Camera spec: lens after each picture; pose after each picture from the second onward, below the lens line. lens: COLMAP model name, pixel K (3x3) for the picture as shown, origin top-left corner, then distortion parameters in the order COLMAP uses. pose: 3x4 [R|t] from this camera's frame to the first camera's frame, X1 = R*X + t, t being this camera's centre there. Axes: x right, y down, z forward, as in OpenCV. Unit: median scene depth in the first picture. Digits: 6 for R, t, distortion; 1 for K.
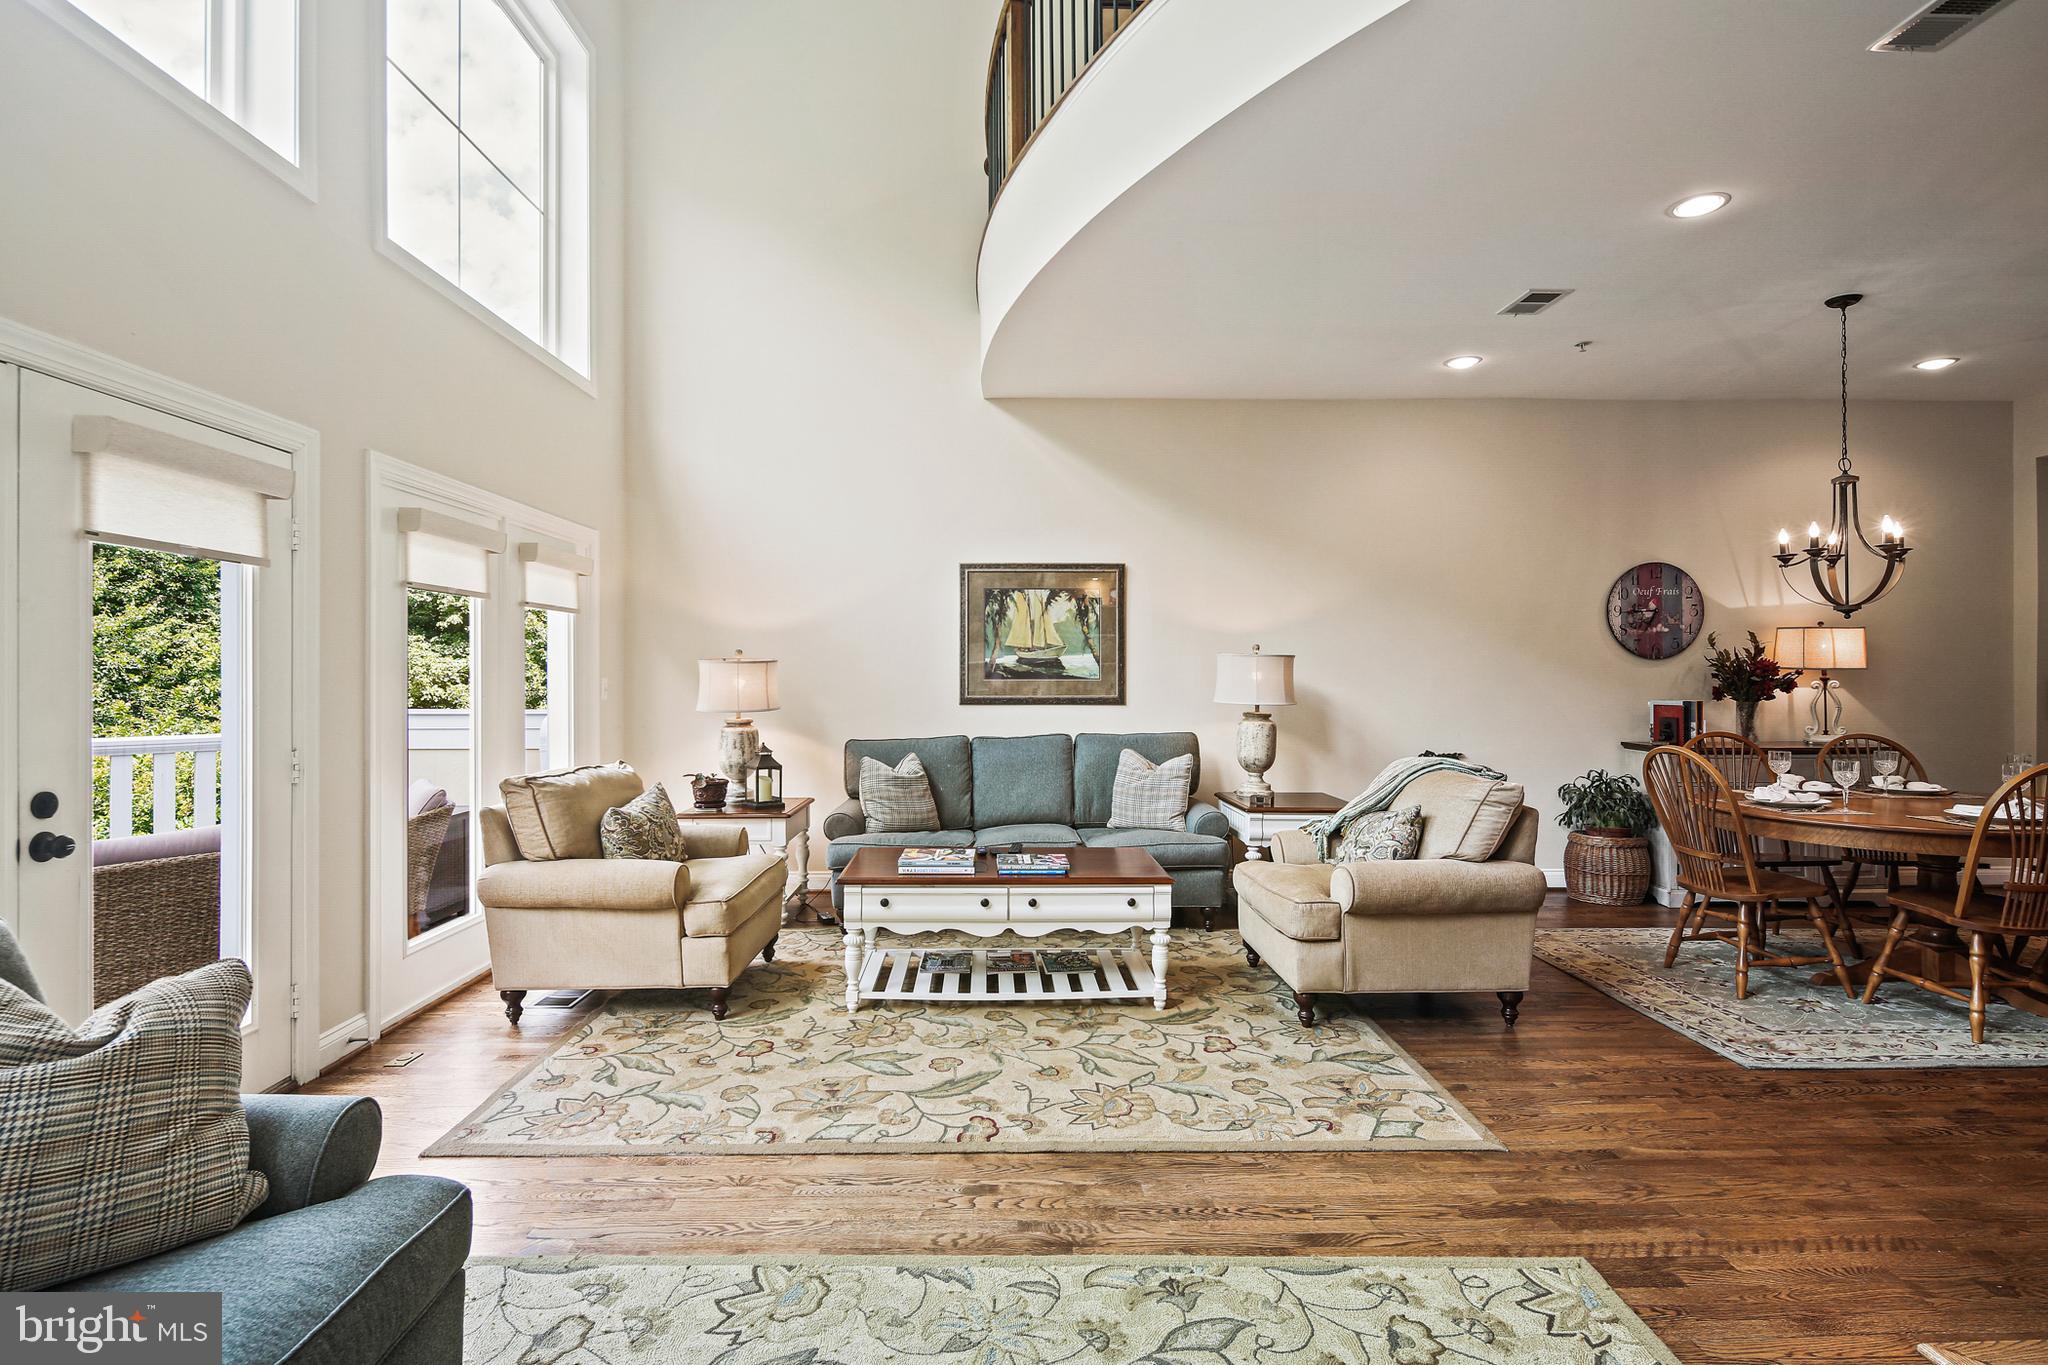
lens RADIAL K [[992.1, 0, 1019.2], [0, 992.1, 673.9], [0, 0, 1]] dist [0.003662, -0.003431]
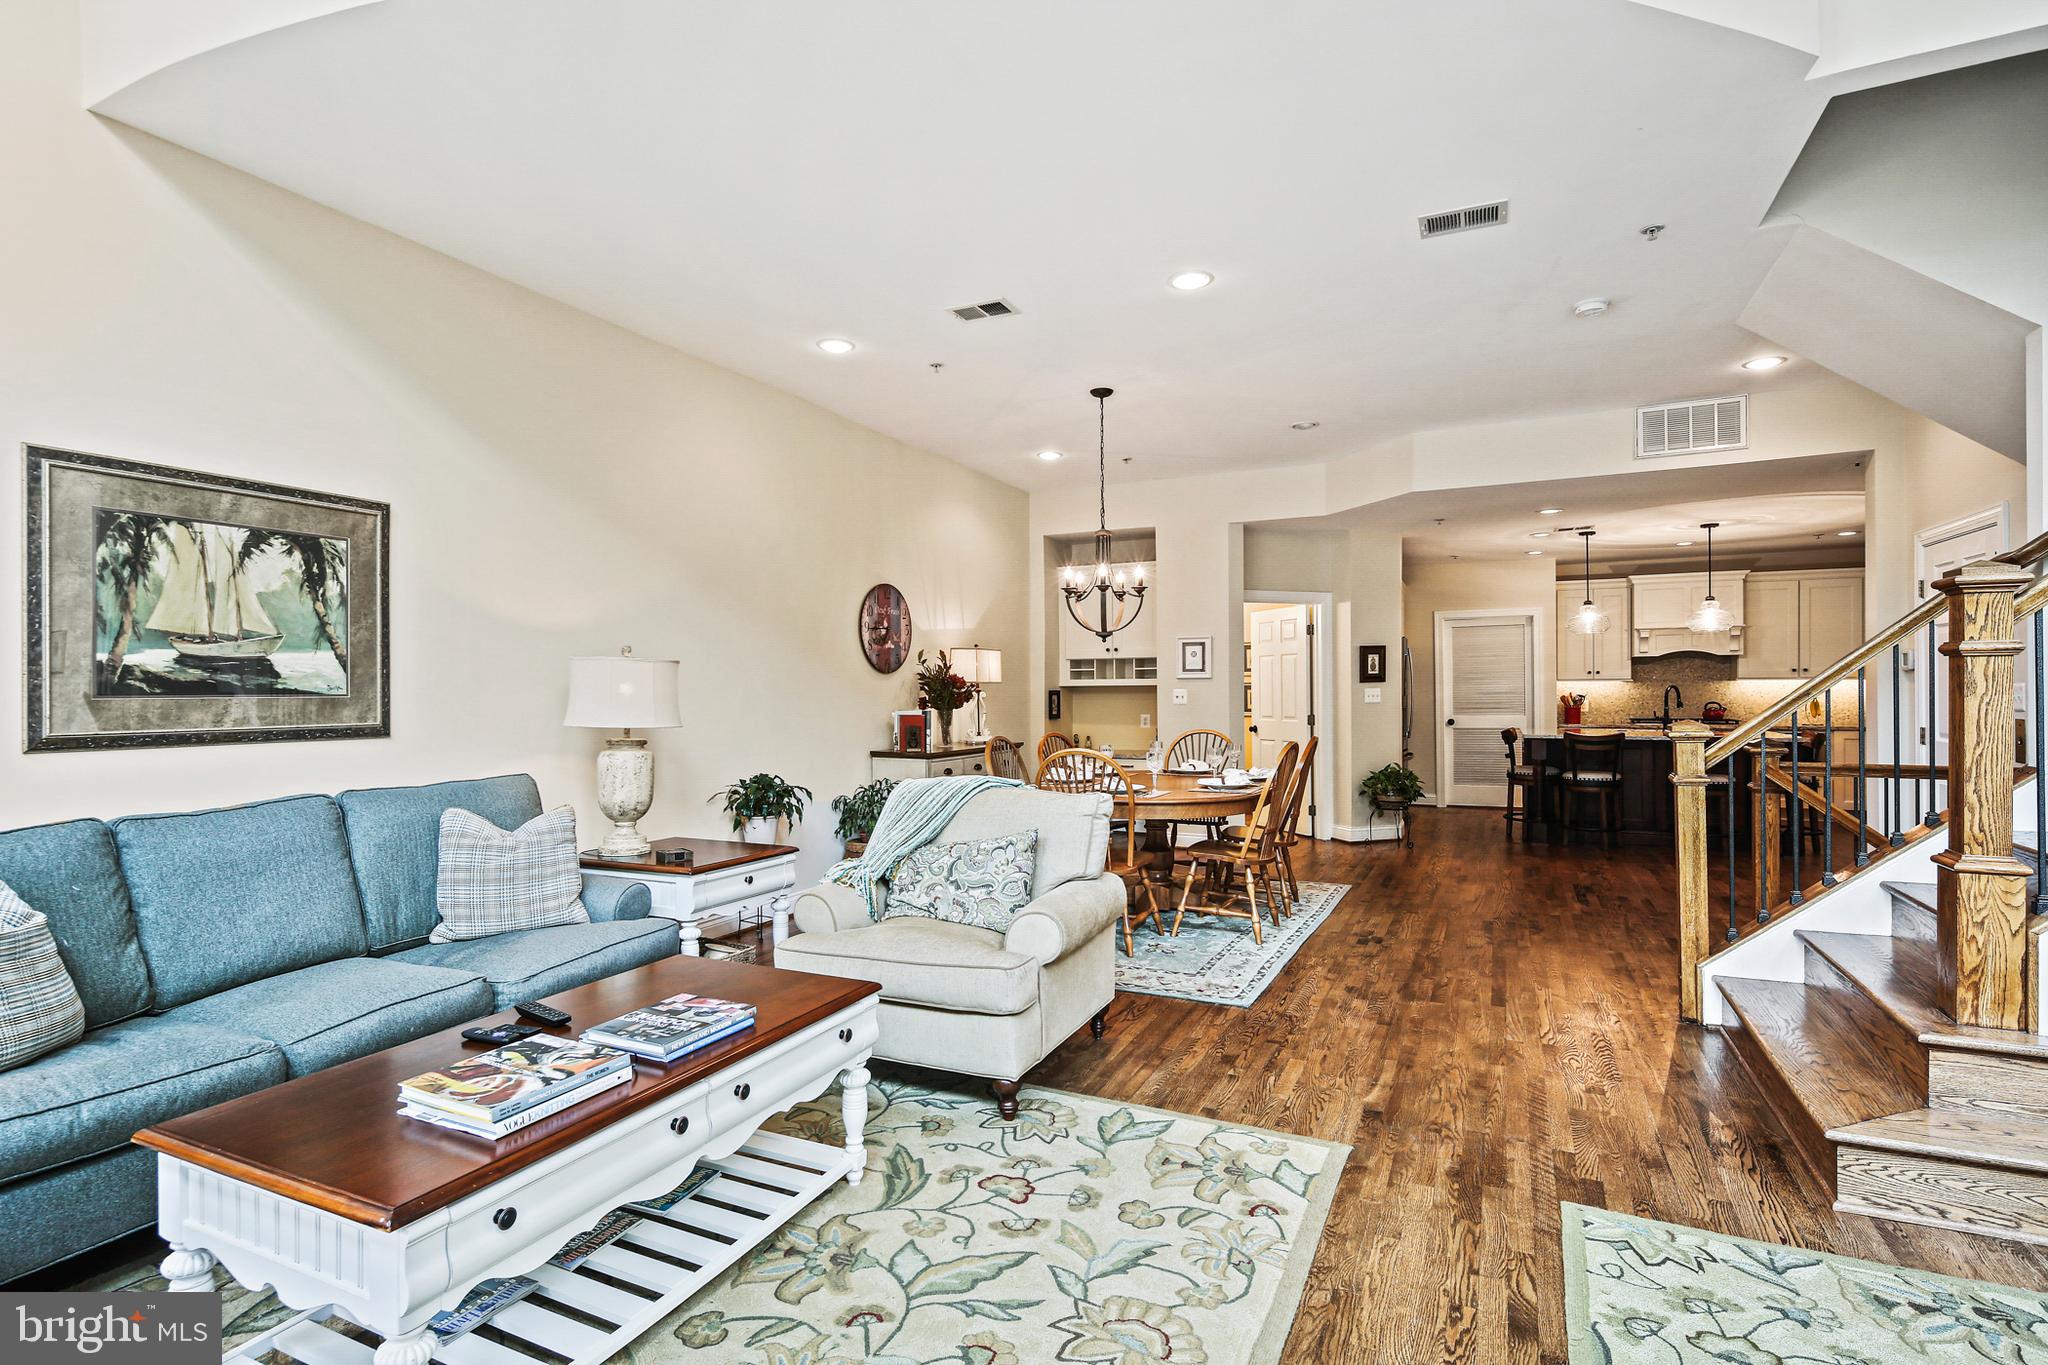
lens RADIAL K [[992.1, 0, 1022.1], [0, 992.1, 689.6], [0, 0, 1]] dist [0.003662, -0.003431]
pose [[0.451733, -0.001927, 0.892151, -0.279131], [0.005469, 0.999985, -0.000609, 0.004894], [-0.892137, 0.005154, 0.451736, 0.413823]]
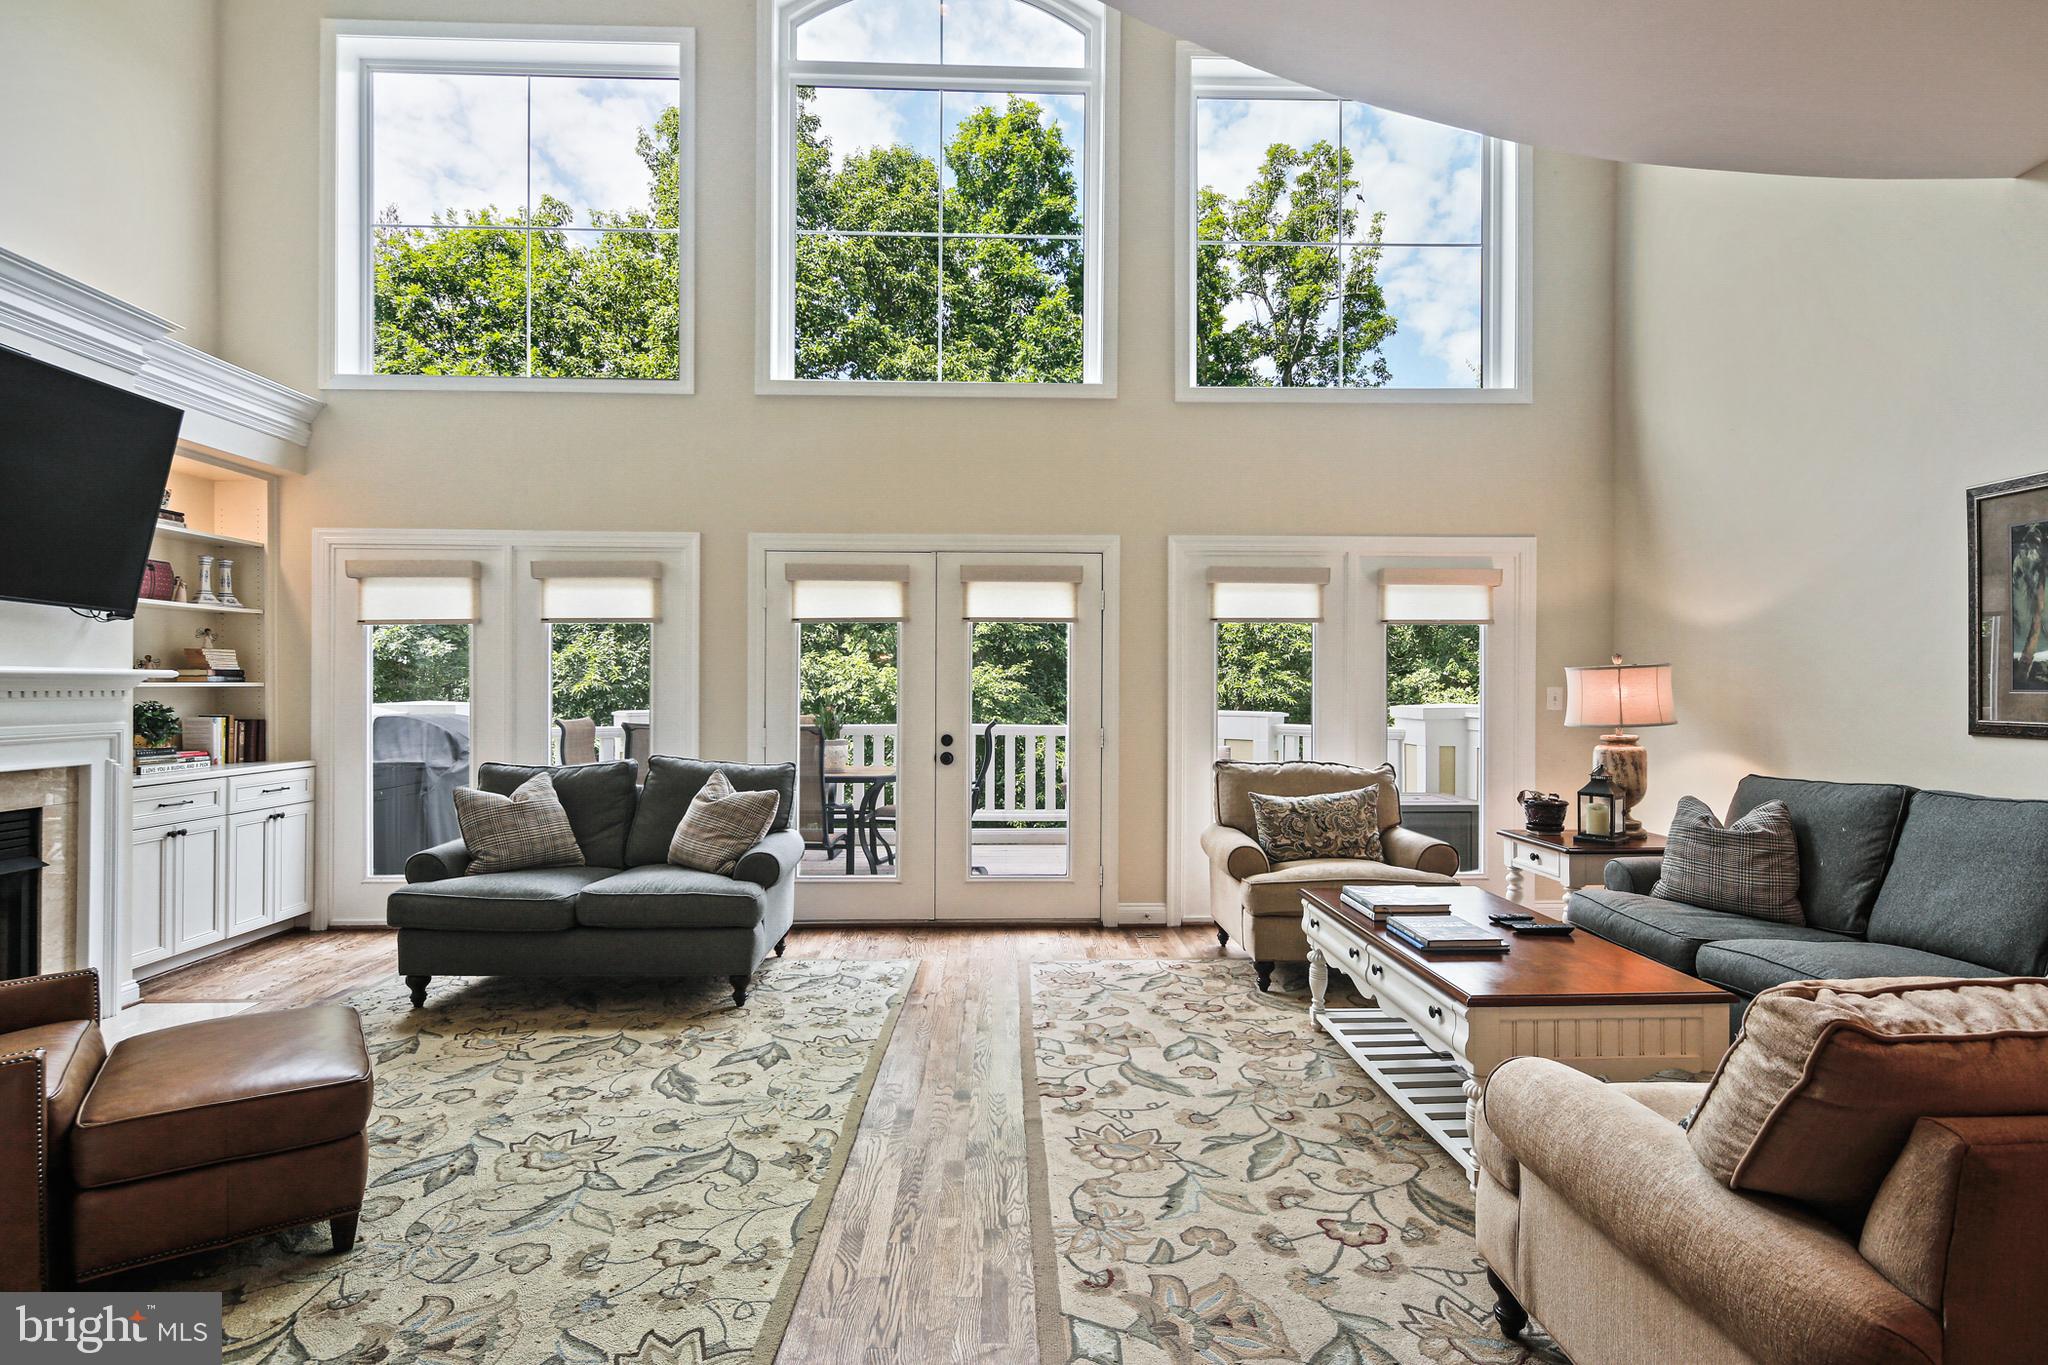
lens RADIAL K [[992.1, 0, 1020.9], [0, 992.1, 680.0], [0, 0, 1]] dist [0.003662, -0.003431]
pose [[0.004431, -0.005571, -0.999975, 0.546924], [-0.000610, 0.999984, -0.005573, 0.002929], [0.999990, 0.000635, 0.004427, 0.484877]]
